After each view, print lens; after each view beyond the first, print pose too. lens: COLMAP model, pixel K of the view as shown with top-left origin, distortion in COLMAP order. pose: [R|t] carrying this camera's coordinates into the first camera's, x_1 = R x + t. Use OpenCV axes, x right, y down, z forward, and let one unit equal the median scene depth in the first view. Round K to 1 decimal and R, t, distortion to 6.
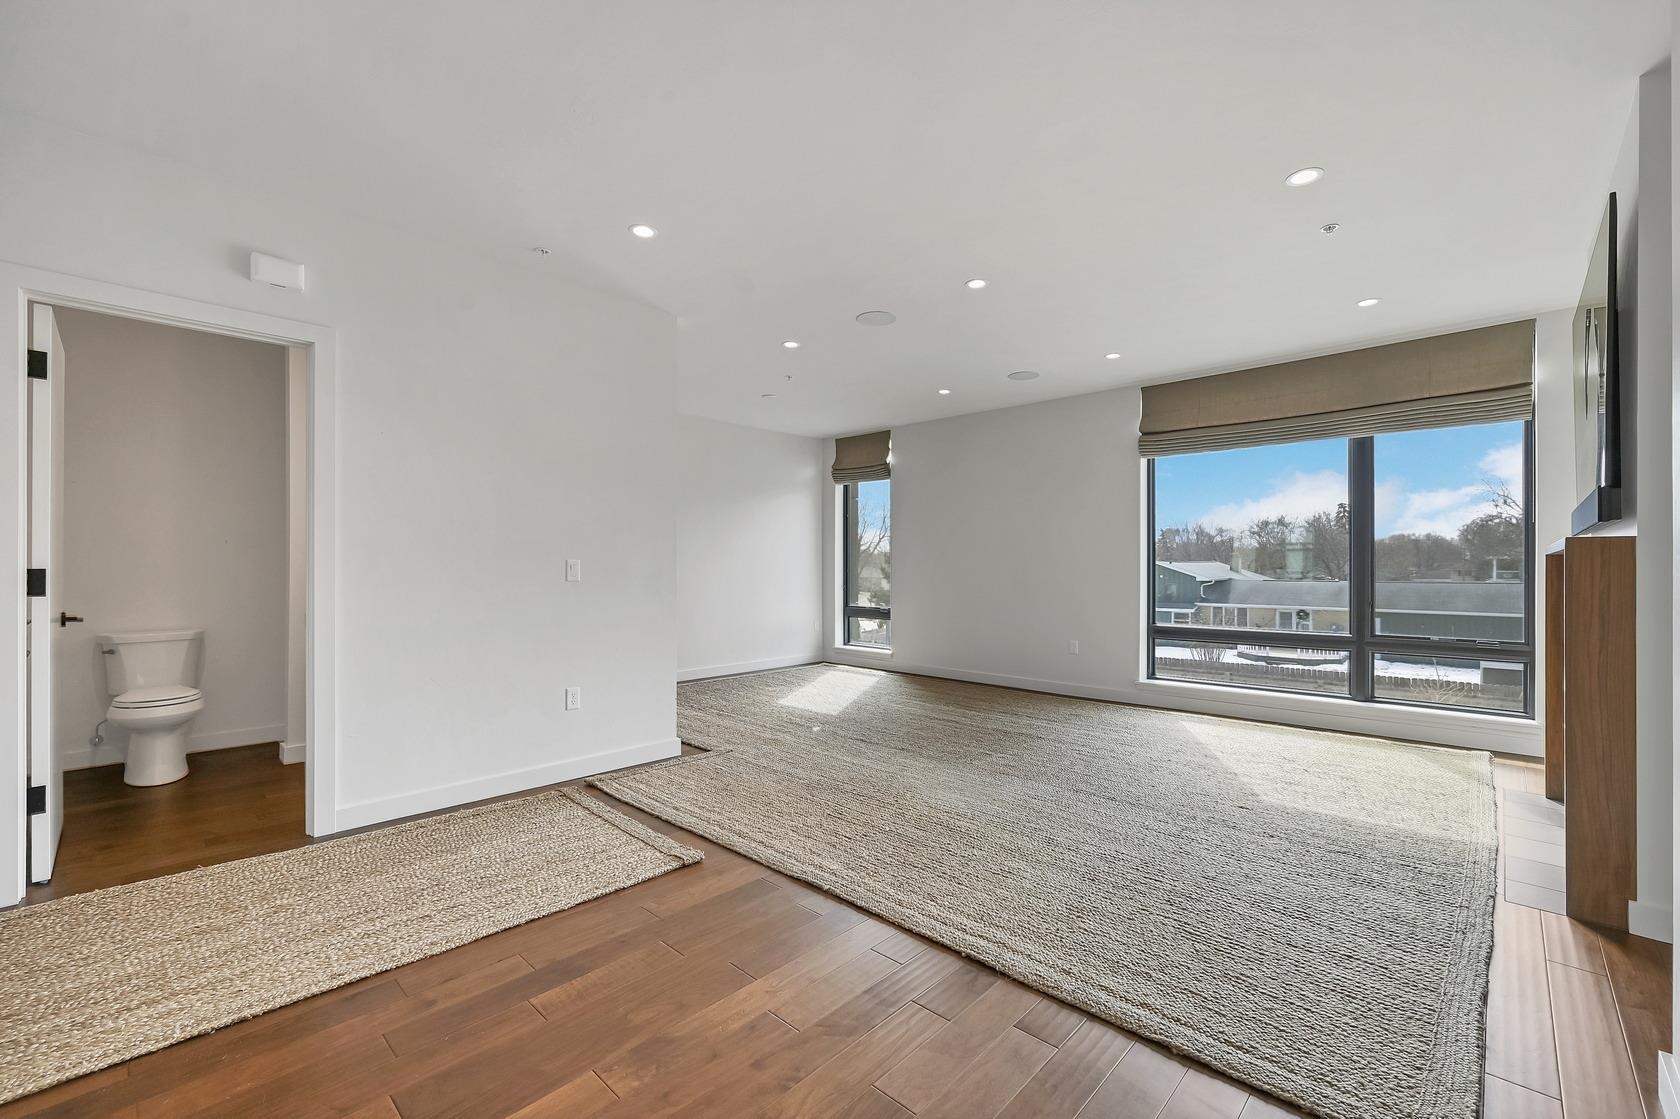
lens RADIAL K [[691.7, 0, 842.1], [0, 691.7, 563.1], [0, 0, 1]] dist [-0.000412, 0.000430]
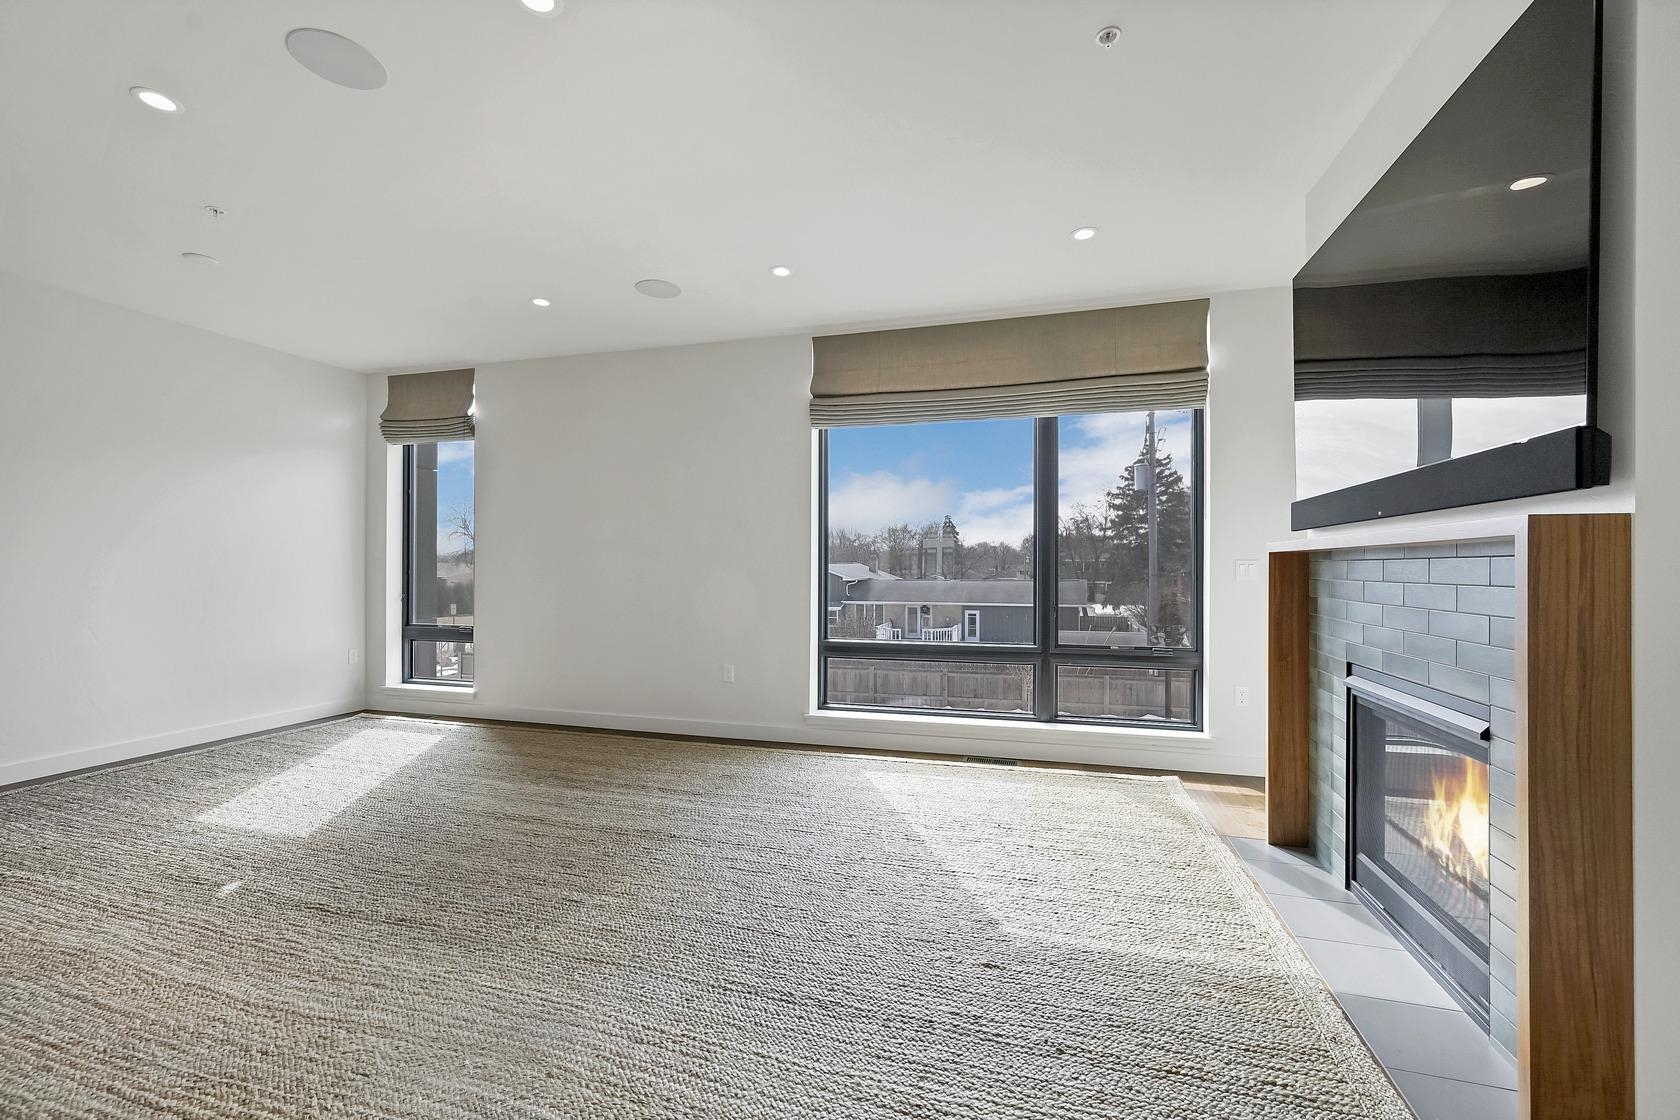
lens RADIAL K [[691.7, 0, 843.8], [0, 691.7, 561.3], [0, 0, 1]] dist [-0.000412, 0.000430]
pose [[0.886949, 0.004622, 0.461844, 0.105934], [-0.002680, 0.999985, -0.004860, 0.002767], [-0.461859, 0.003072, 0.886948, 0.297067]]
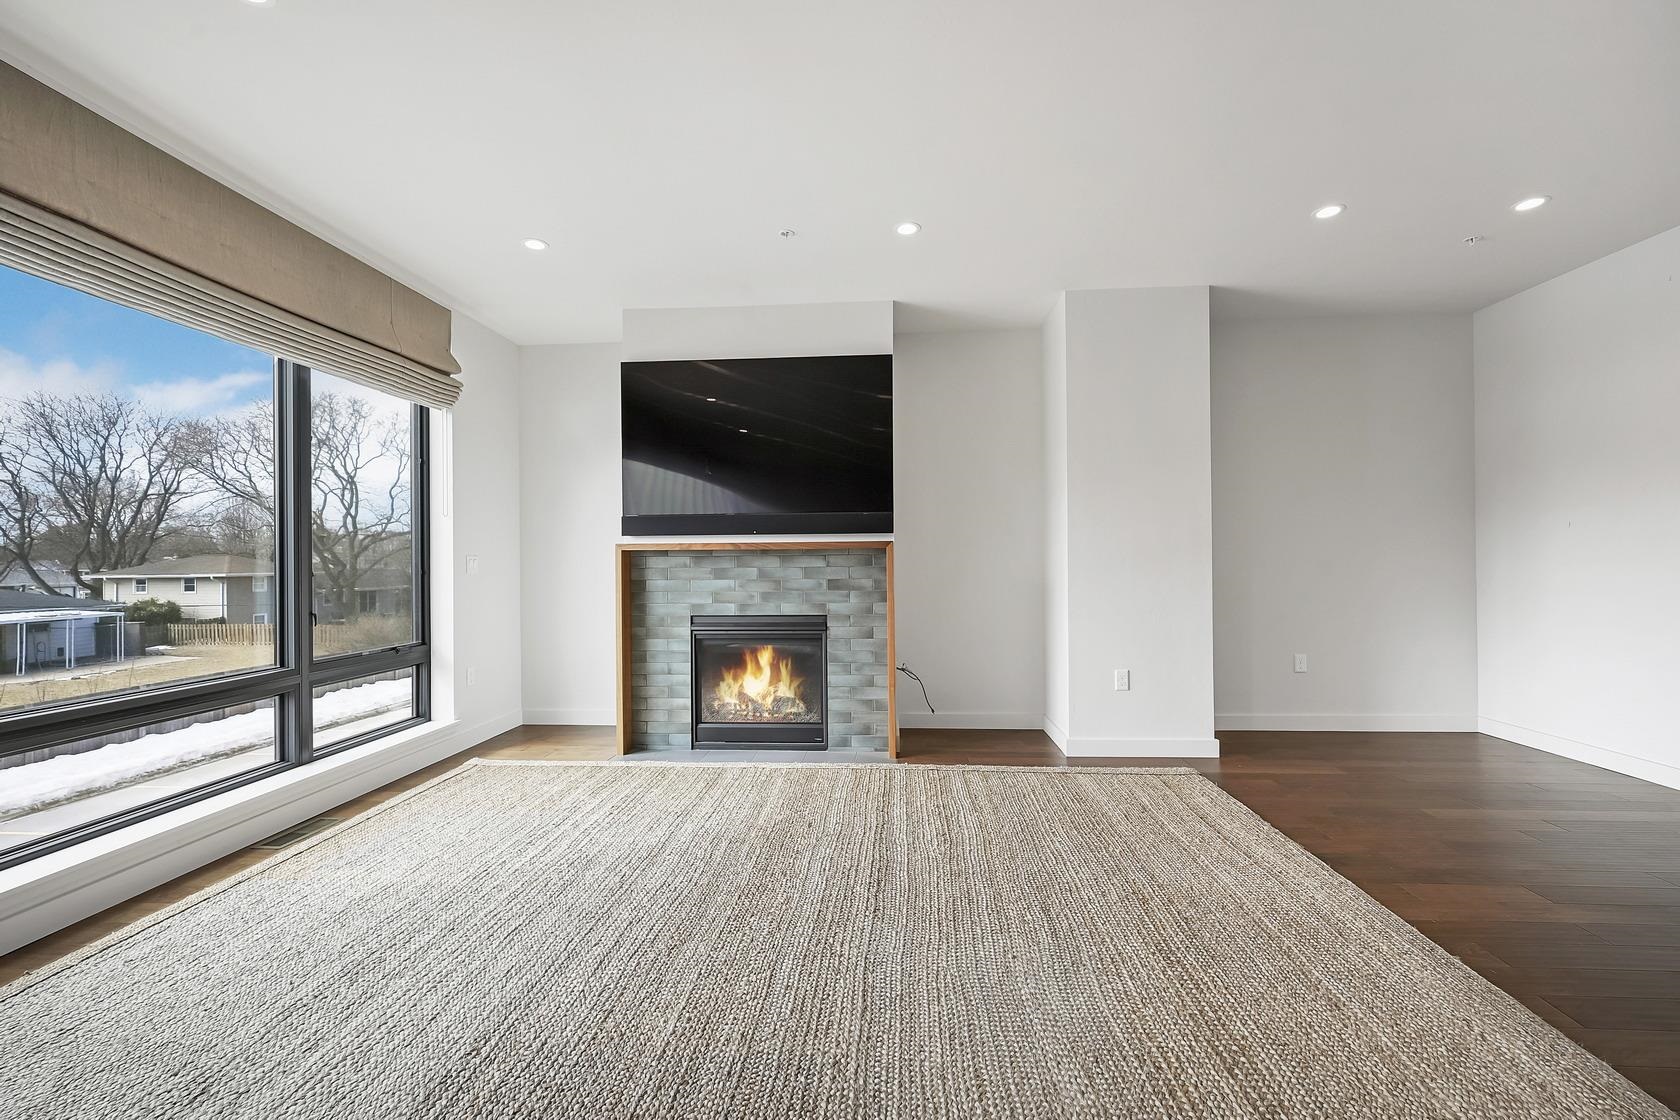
lens RADIAL K [[691.7, 0, 845.0], [0, 691.7, 556.0], [0, 0, 1]] dist [-0.000412, 0.000430]
pose [[-0.633227, 0.001567, 0.773964, -0.085096], [0.001456, 0.999999, -0.000833, -0.000807], [-0.773964, 0.000599, -0.633229, 0.872105]]
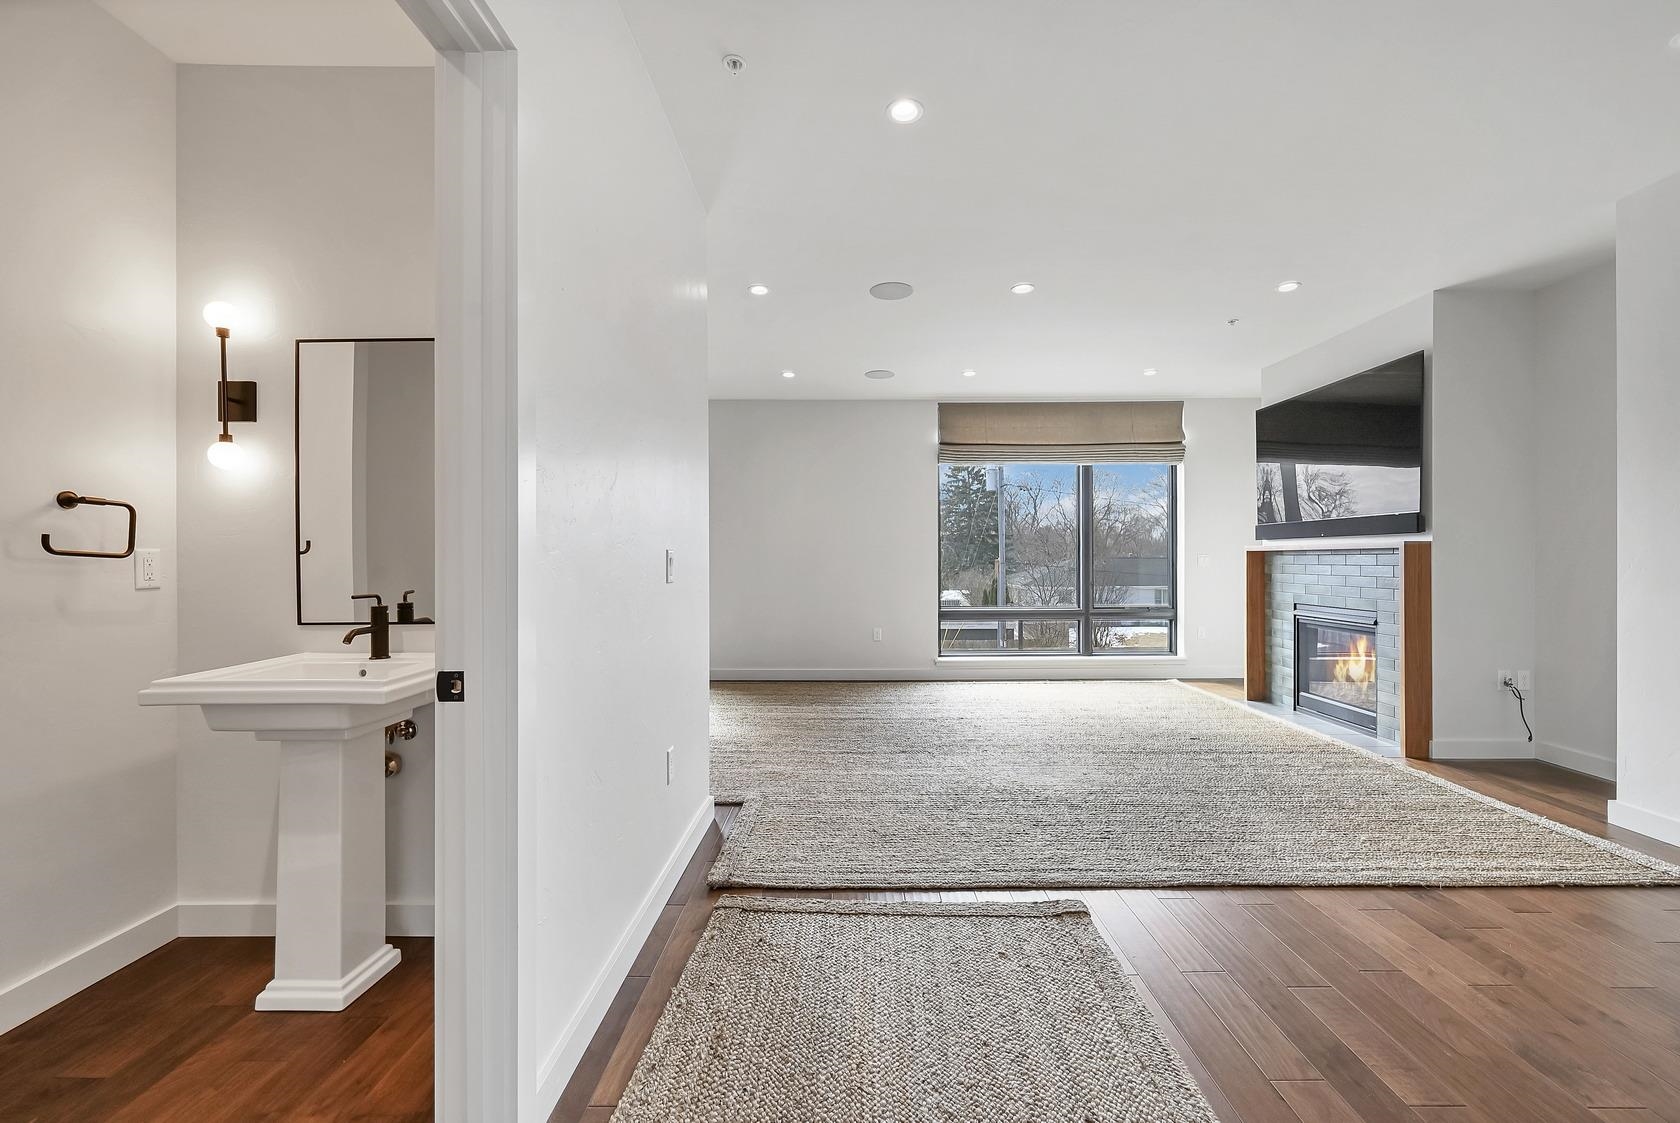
lens RADIAL K [[691.7, 0, 847.6], [0, 691.7, 546.9], [0, 0, 1]] dist [-0.000412, 0.000430]
pose [[0.729551, 0.010164, 0.683851, -0.467107], [-0.000563, 0.999898, -0.014260, 0.001595], [-0.683926, 0.010019, 0.729482, 0.271795]]
